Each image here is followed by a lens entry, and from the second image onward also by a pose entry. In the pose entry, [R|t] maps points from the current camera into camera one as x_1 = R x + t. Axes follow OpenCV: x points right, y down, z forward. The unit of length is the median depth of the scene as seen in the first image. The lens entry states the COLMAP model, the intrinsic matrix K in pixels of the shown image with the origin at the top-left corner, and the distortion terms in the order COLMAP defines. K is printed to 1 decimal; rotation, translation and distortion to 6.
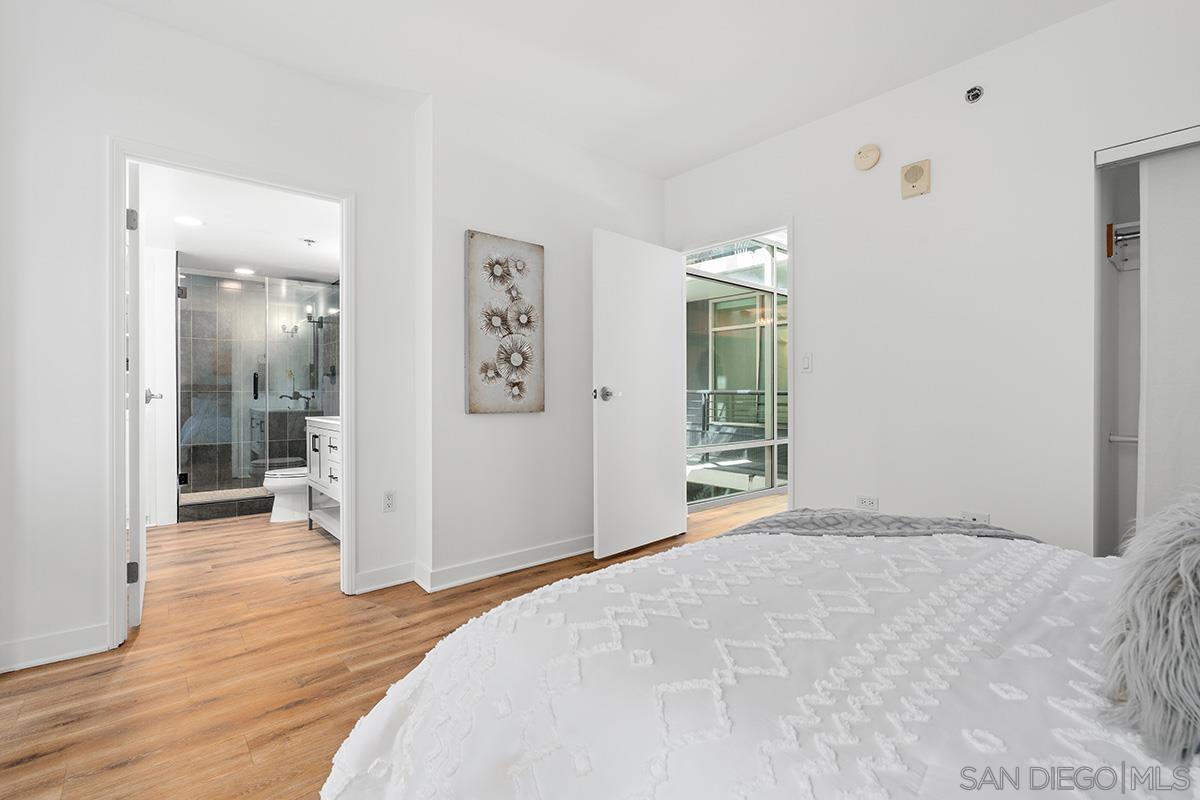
lens RADIAL K [[540.6, 0, 588.3], [0, 540.6, 400.1], [0, 0, 1]] dist [-0.009996, 0.003125]
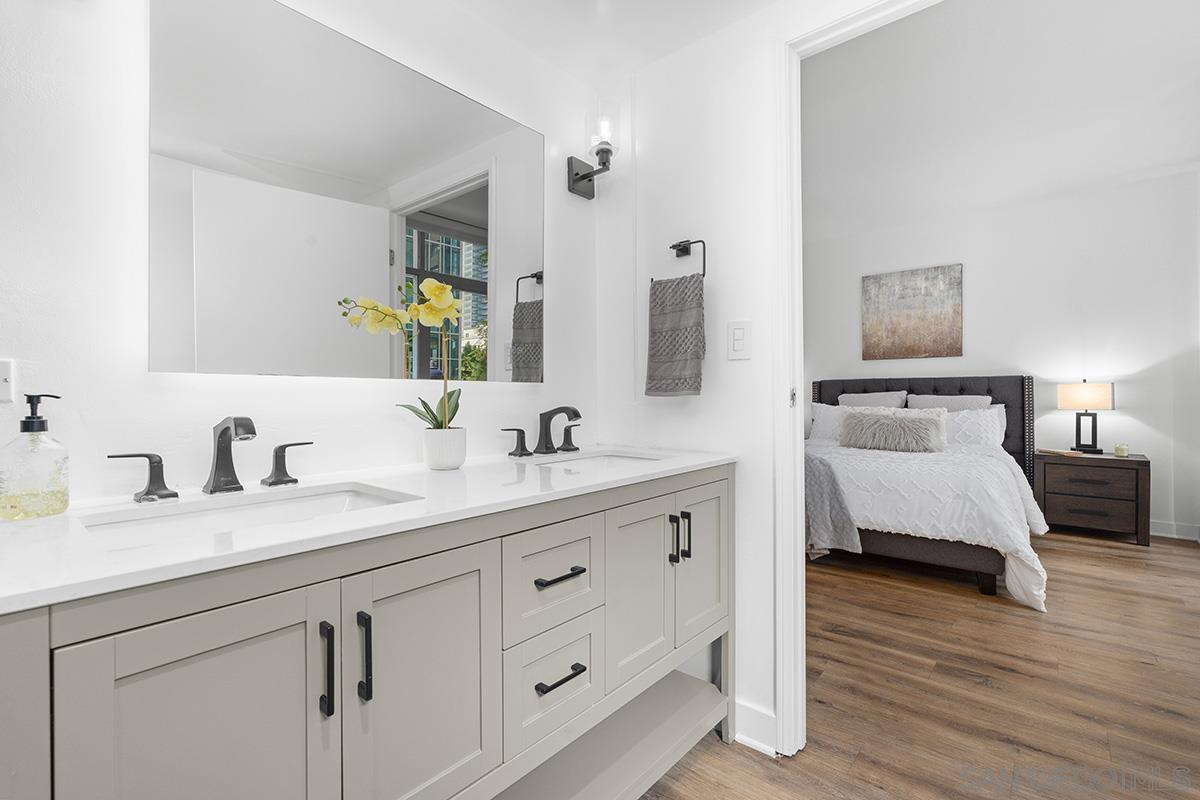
lens RADIAL K [[540.6, 0, 589.9], [0, 540.6, 397.0], [0, 0, 1]] dist [-0.009996, 0.003125]
pose [[-0.156666, -0.004683, 0.987641, -0.912612], [0.017609, 0.999817, 0.007534, -0.021532], [-0.987495, 0.018572, -0.156554, 1.214613]]
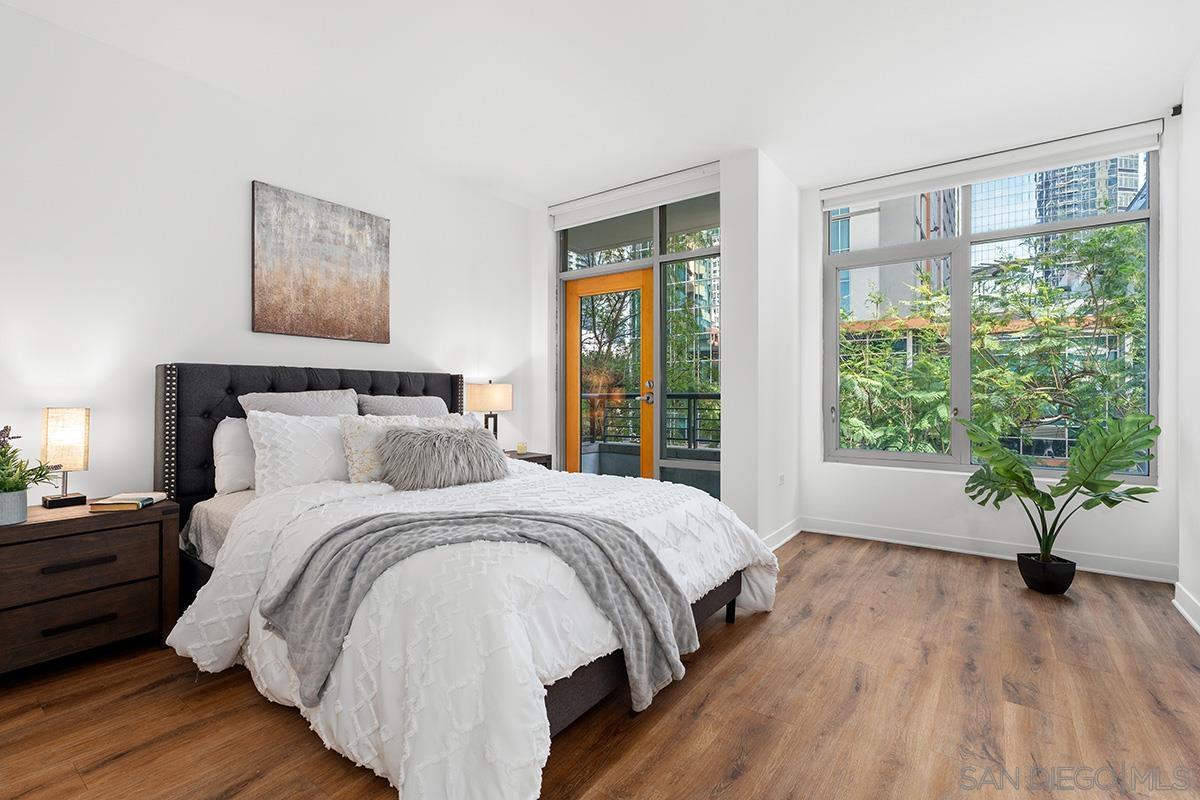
lens RADIAL K [[540.6, 0, 590.5], [0, 540.6, 397.3], [0, 0, 1]] dist [-0.009996, 0.003125]
pose [[-0.972395, -0.000933, -0.233338, 0.304074], [-0.004911, 0.999852, 0.016467, -0.014876], [0.233288, 0.017158, -0.972256, 1.140749]]
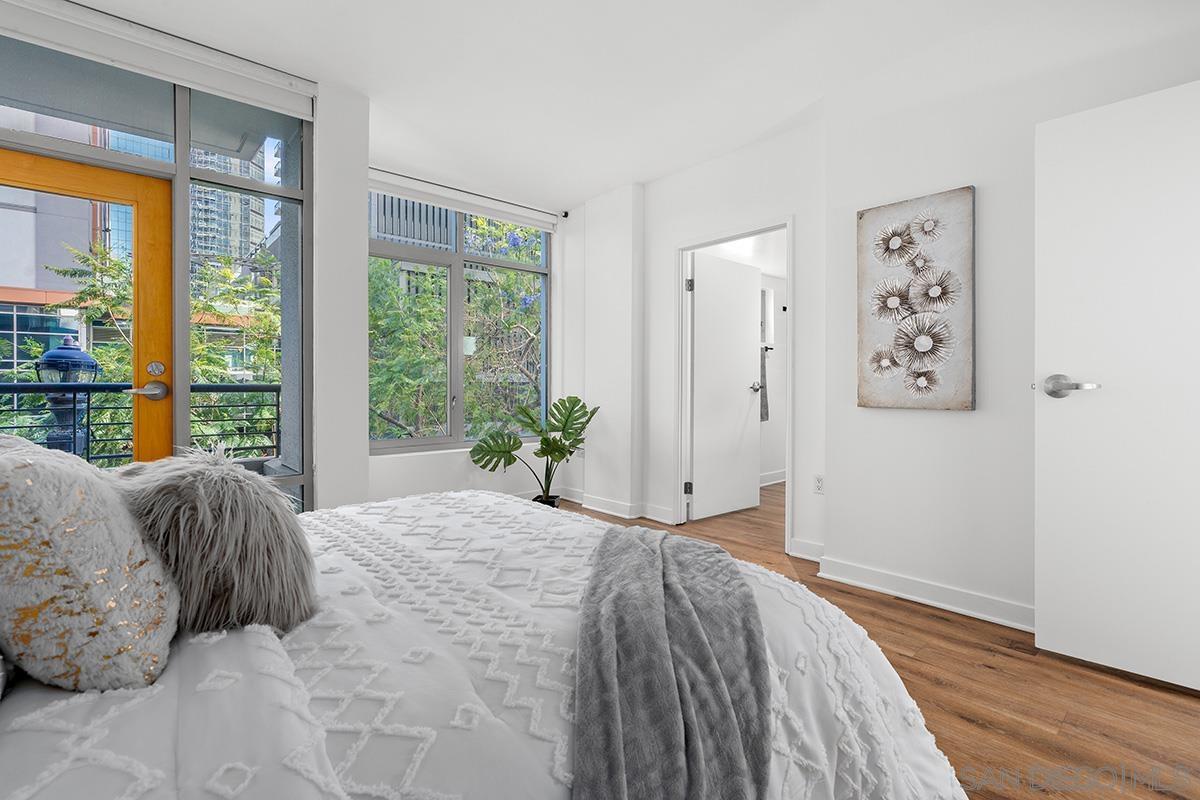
lens RADIAL K [[540.6, 0, 597.0], [0, 540.6, 393.6], [0, 0, 1]] dist [-0.009996, 0.003125]
pose [[0.015865, 0.013316, -0.999785, 0.686882], [-0.011985, 0.999842, 0.013127, -0.005033], [0.999802, 0.011774, 0.016022, 0.510830]]
